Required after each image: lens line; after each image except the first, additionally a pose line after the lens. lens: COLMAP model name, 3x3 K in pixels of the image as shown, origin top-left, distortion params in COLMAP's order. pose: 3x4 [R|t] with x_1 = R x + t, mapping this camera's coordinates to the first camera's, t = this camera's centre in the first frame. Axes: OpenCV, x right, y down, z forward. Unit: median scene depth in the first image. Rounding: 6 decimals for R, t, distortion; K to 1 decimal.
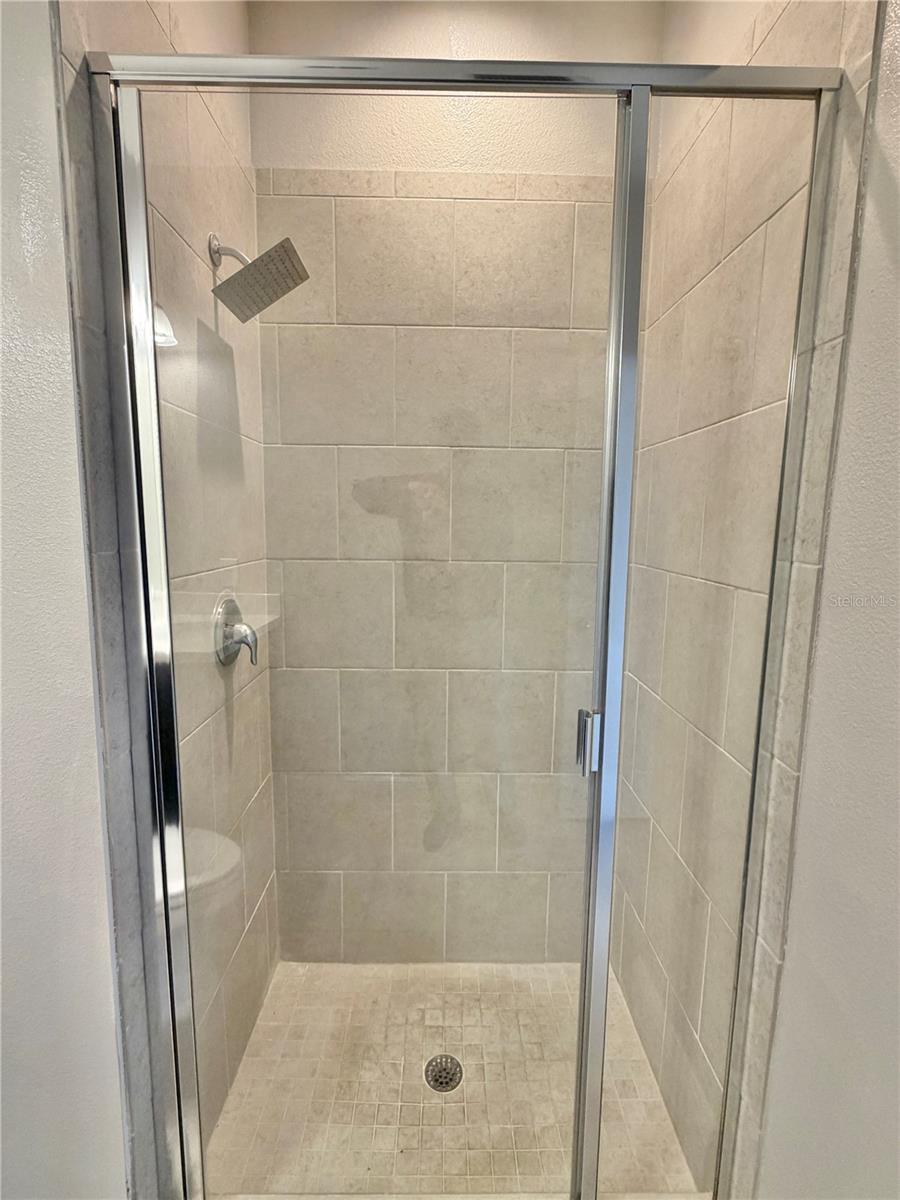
lens RADIAL K [[563.3, 0, 446.9], [0, 563.3, 596.6], [0, 0, 1]] dist [-0.001377, 0.000030]
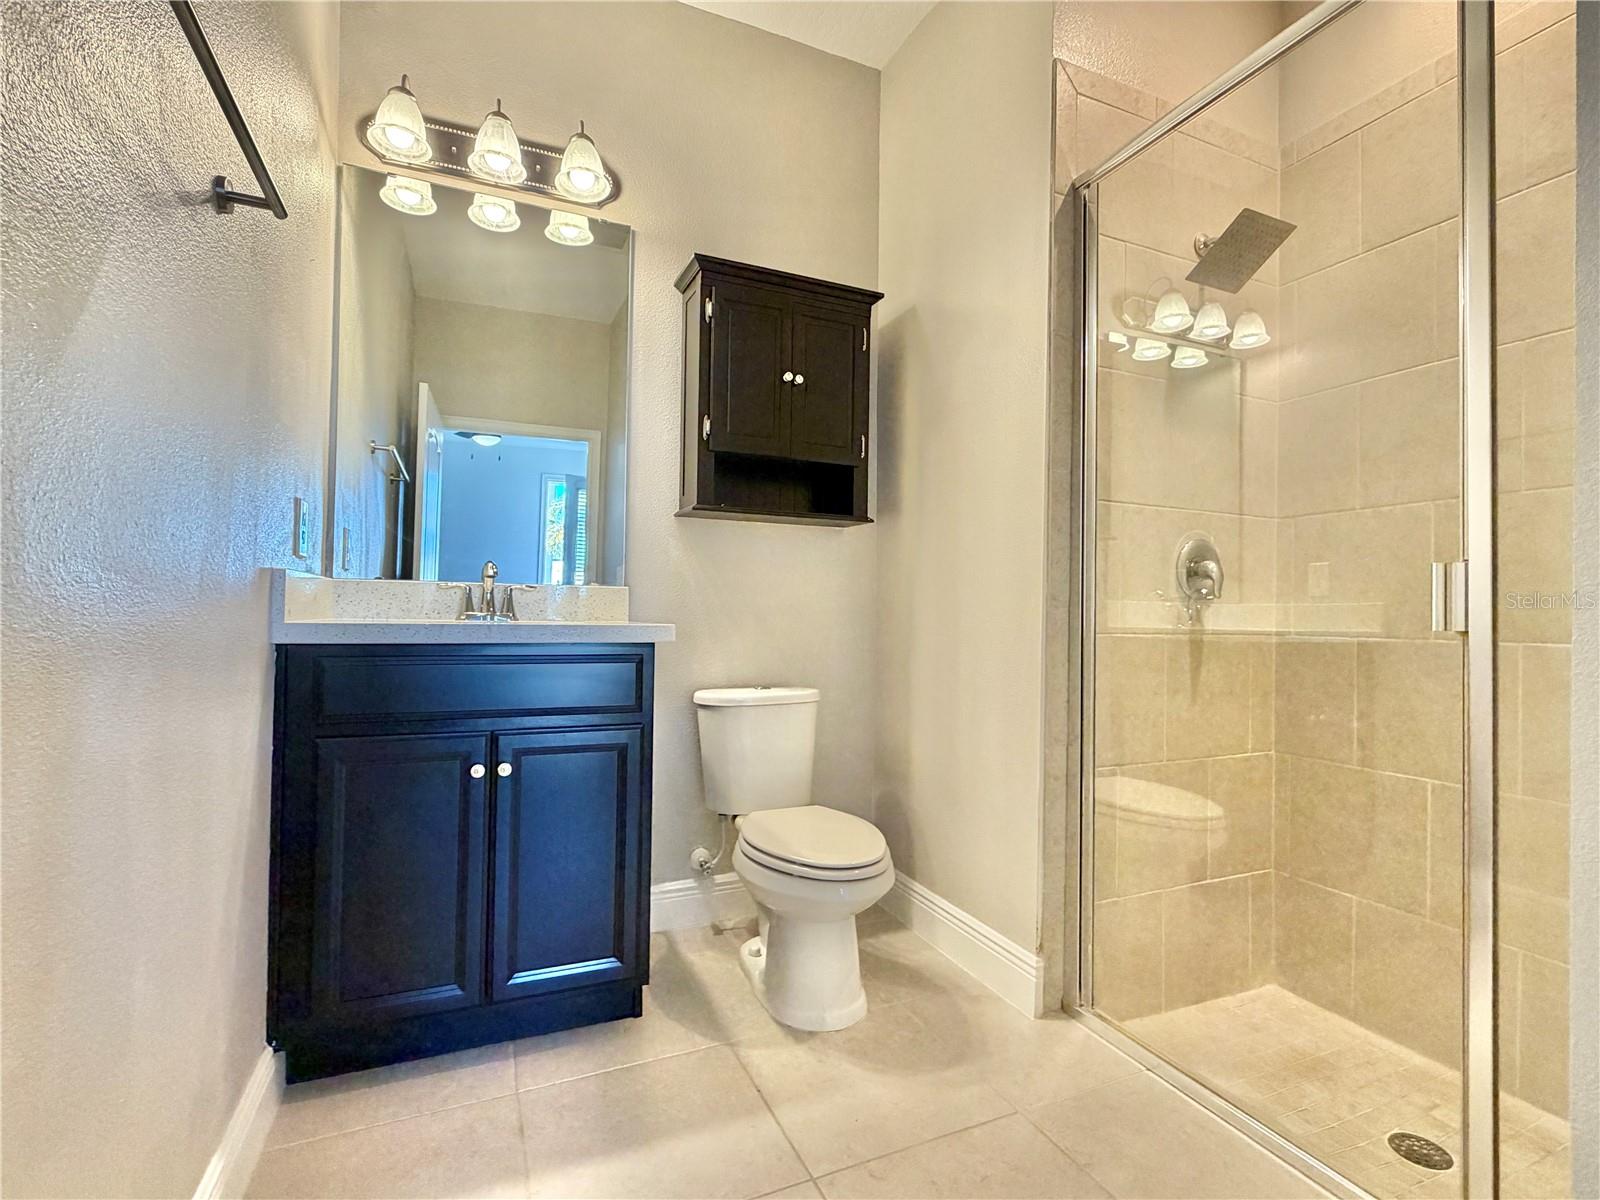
lens RADIAL K [[751.1, 0, 798.9], [0, 751.1, 601.4], [0, 0, 1]] dist [-0.001377, 0.000030]
pose [[0.398399, -0.020178, -0.916990, 0.565661], [-0.133144, 0.987896, -0.079585, 0.305075], [0.907497, 0.153798, 0.390890, -0.233563]]
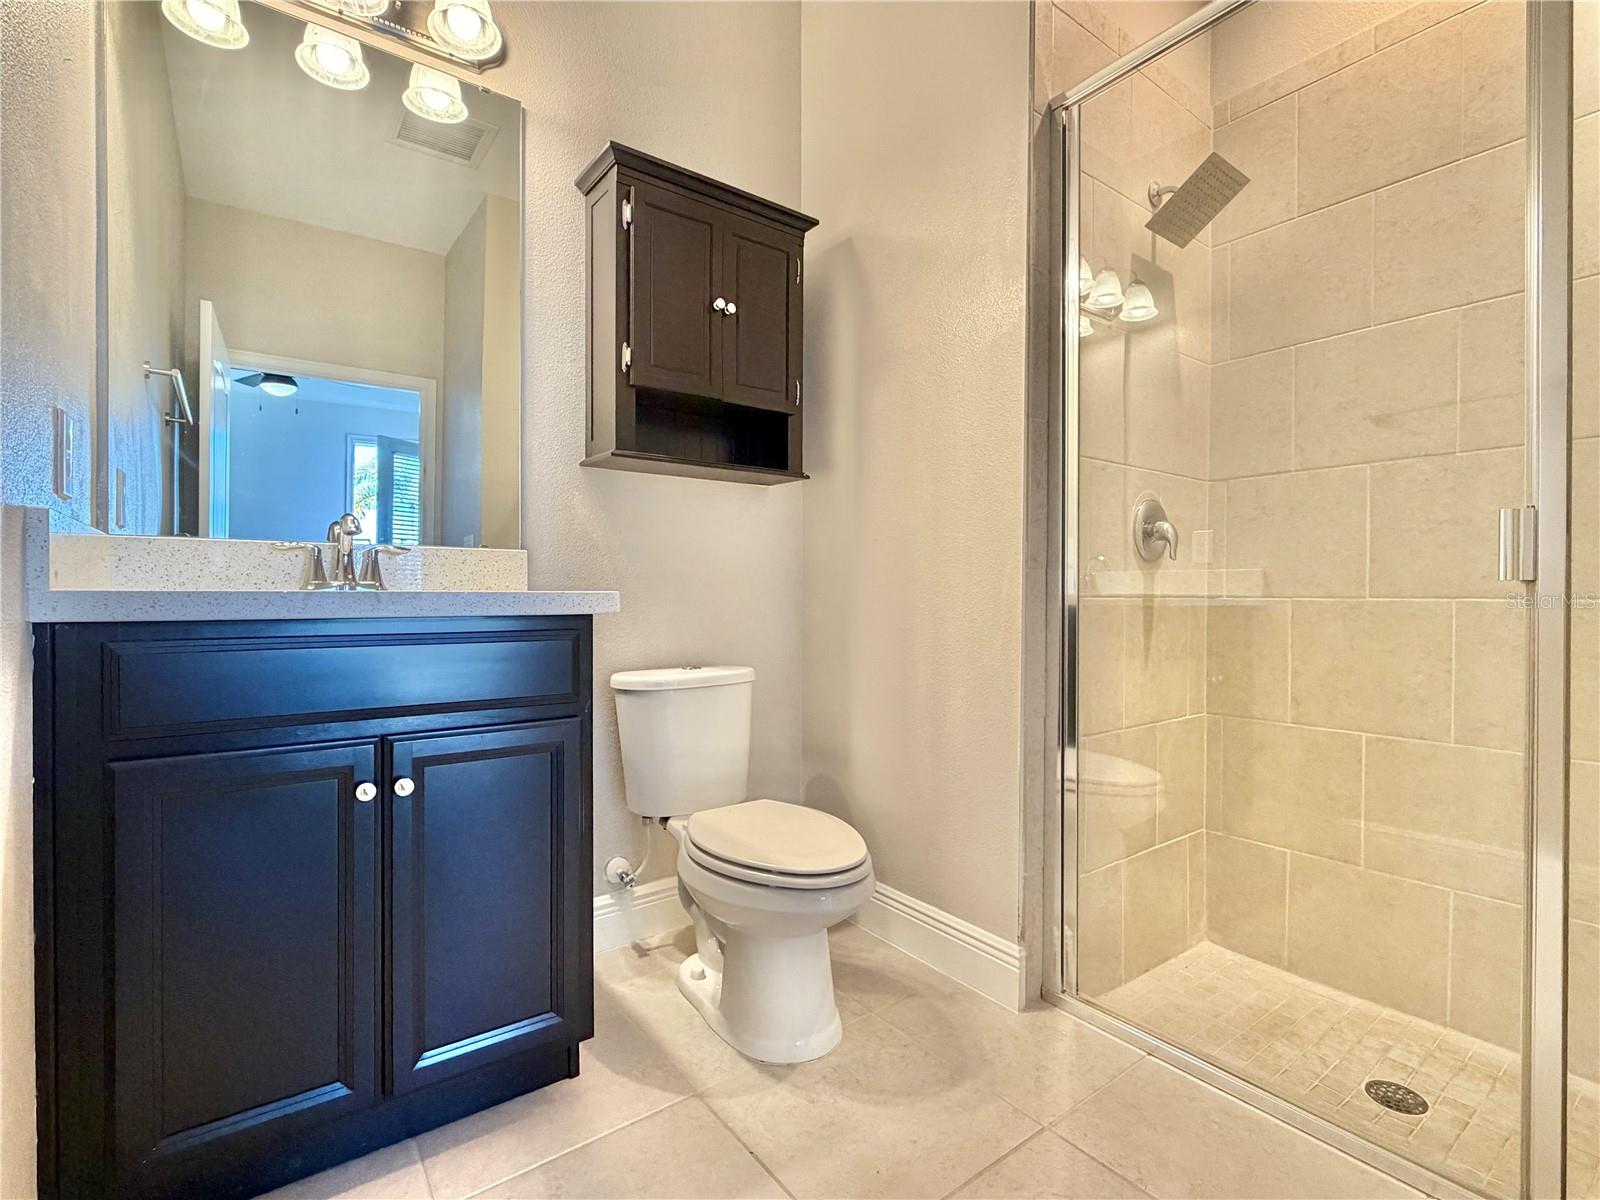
lens RADIAL K [[751.1, 0, 794.1], [0, 751.1, 601.1], [0, 0, 1]] dist [-0.001377, 0.000030]
pose [[0.589853, -0.002426, -0.807507, 0.319281], [-0.103727, 0.991483, -0.078748, 0.334436], [0.800821, 0.130210, 0.584578, -0.311682]]
